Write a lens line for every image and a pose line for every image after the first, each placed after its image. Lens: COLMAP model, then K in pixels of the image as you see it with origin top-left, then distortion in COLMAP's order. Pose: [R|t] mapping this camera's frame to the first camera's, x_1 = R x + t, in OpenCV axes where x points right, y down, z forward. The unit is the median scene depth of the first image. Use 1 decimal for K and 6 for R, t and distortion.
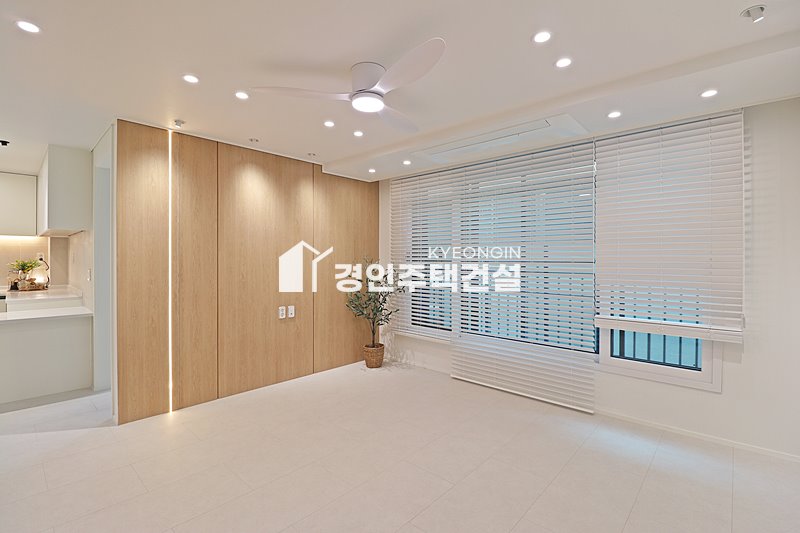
lens RADIAL K [[369.3, 0, 402.7], [0, 369.3, 263.0], [0, 0, 1]] dist [-0.004679, -0.010075]
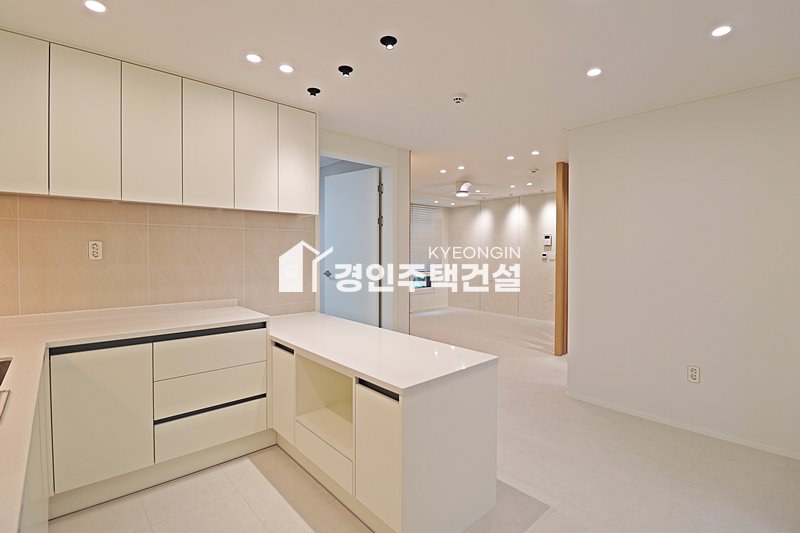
lens RADIAL K [[369.3, 0, 397.0], [0, 369.3, 256.7], [0, 0, 1]] dist [-0.004679, -0.010075]
pose [[0.104515, -0.019516, 0.994332, -1.542327], [0.006049, 0.999801, 0.018988, -0.011762], [-0.994505, 0.004030, 0.104612, 0.639376]]
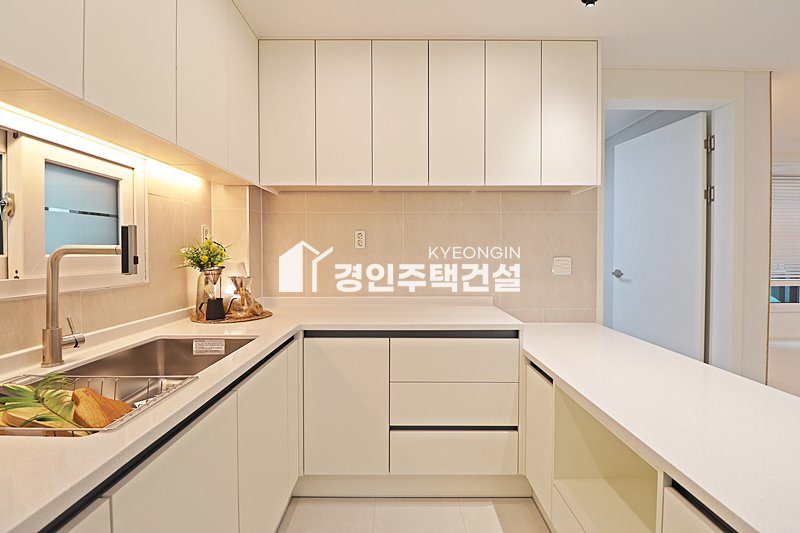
lens RADIAL K [[369.3, 0, 404.6], [0, 369.3, 259.2], [0, 0, 1]] dist [-0.004679, -0.010075]
pose [[0.734257, -0.017772, 0.678639, -1.379444], [0.010249, 0.999834, 0.015094, 0.009083], [-0.678794, -0.004128, 0.734317, 0.678886]]
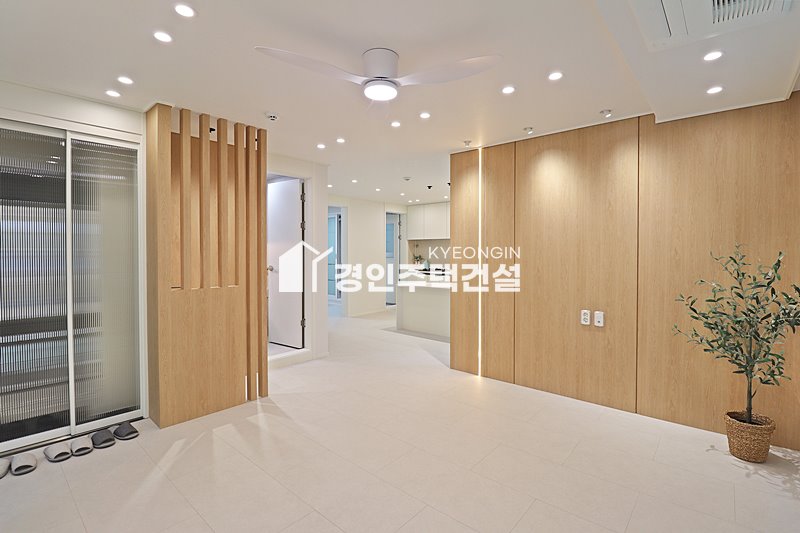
lens RADIAL K [[369.3, 0, 405.9], [0, 369.3, 261.6], [0, 0, 1]] dist [-0.004679, -0.010075]
pose [[0.027093, 0.023036, -0.999367, 0.468479], [-0.008981, 0.999700, 0.022800, -0.005090], [0.999593, 0.008358, 0.027292, 0.558882]]
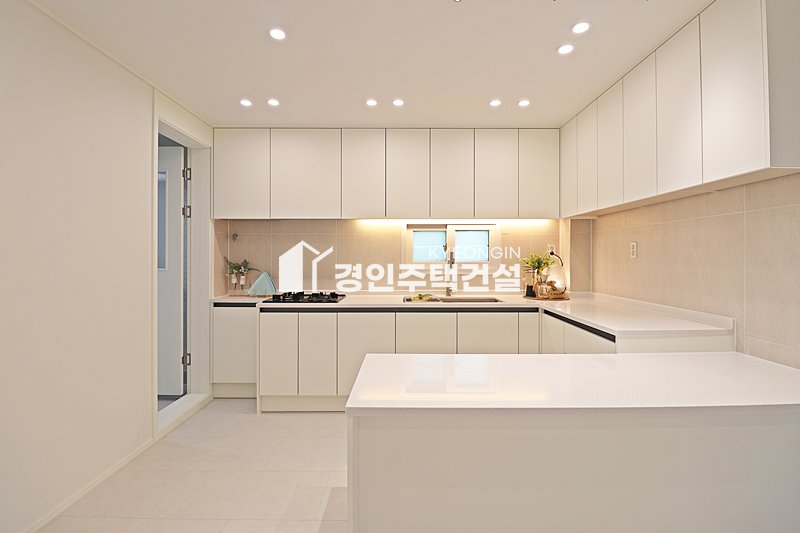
lens RADIAL K [[369.3, 0, 407.4], [0, 369.3, 258.7], [0, 0, 1]] dist [-0.004679, -0.010075]
pose [[0.679874, -0.003321, -0.733321, -0.823825], [-0.000933, 0.999985, -0.005393, 0.005578], [0.733328, 0.004351, 0.679861, 0.393762]]
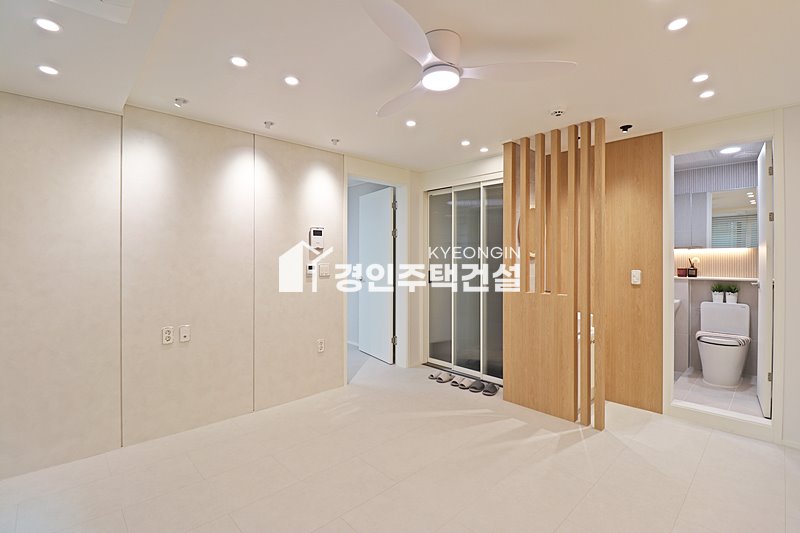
lens RADIAL K [[369.3, 0, 404.2], [0, 369.3, 259.3], [0, 0, 1]] dist [-0.004679, -0.010075]
pose [[-0.997654, -0.004056, 0.068340, -0.038337], [-0.003397, 0.999947, 0.009750, -0.011775], [-0.068376, 0.009495, -0.997614, 0.994458]]
